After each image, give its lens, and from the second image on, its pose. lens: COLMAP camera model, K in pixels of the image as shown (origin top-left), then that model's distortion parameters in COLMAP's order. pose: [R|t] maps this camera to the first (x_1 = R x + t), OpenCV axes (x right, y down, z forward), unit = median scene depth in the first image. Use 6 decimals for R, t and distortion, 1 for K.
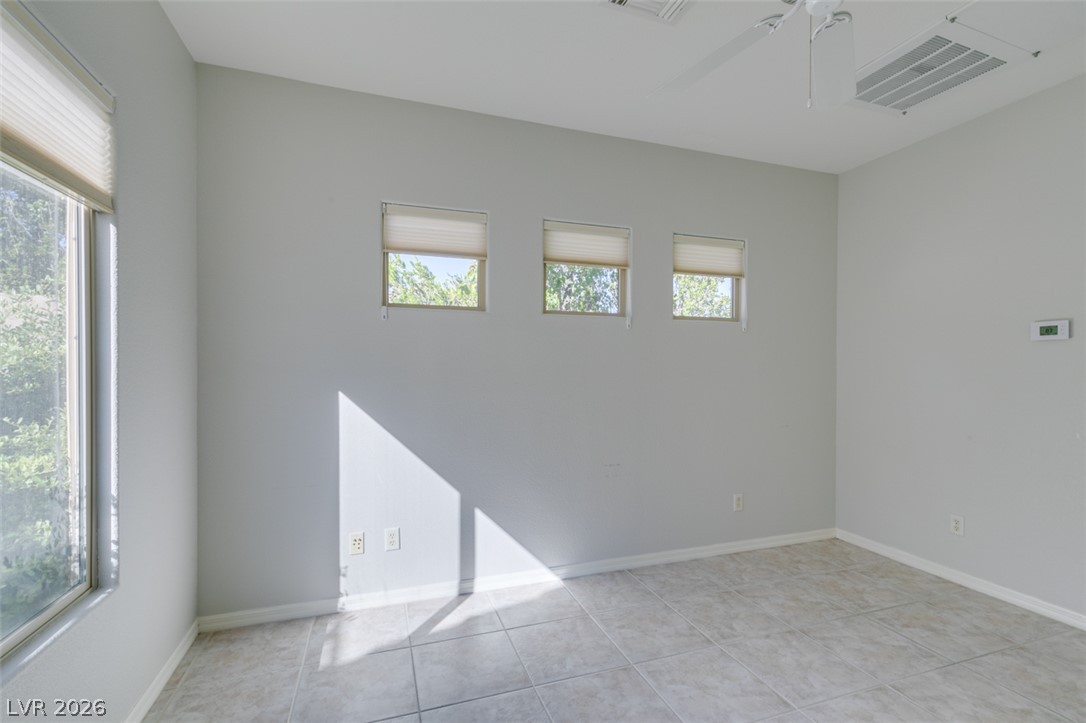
lens RADIAL K [[485.1, 0, 541.0], [0, 485.1, 366.0], [0, 0, 1]] dist [0.004957, -0.001534]
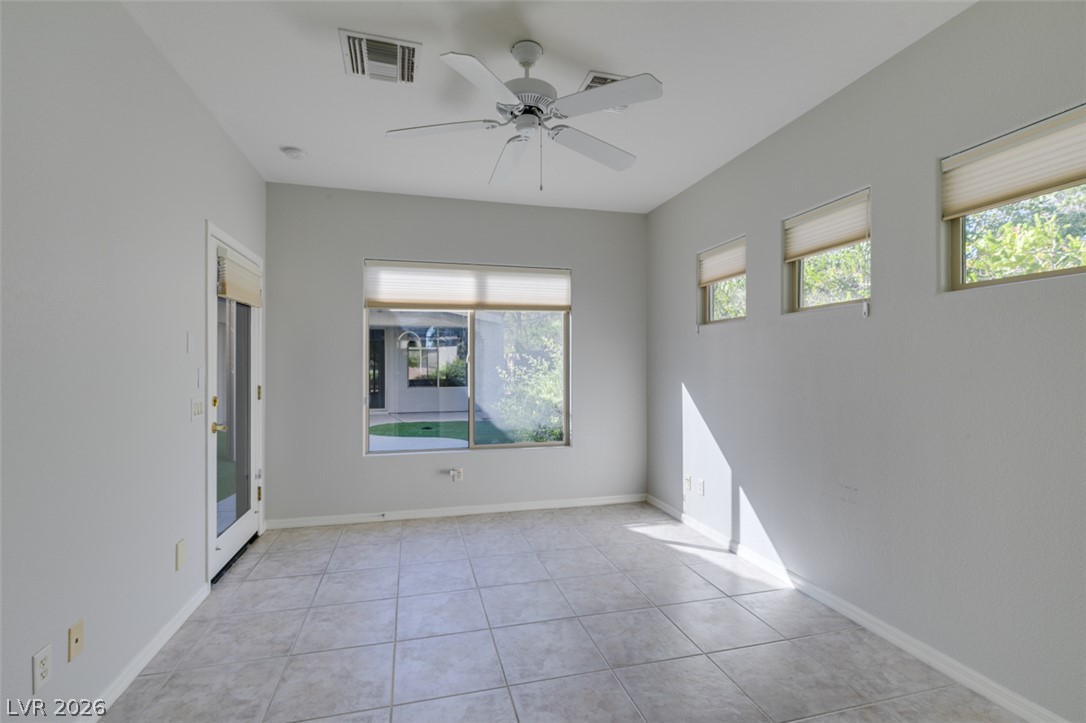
lens RADIAL K [[485.1, 0, 541.0], [0, 485.1, 366.0], [0, 0, 1]] dist [0.004957, -0.001534]
pose [[-0.063501, 0.002916, -0.997977, 1.157485], [0.008709, 0.999959, 0.002367, -0.009498], [0.997944, -0.008541, -0.063524, 0.626900]]
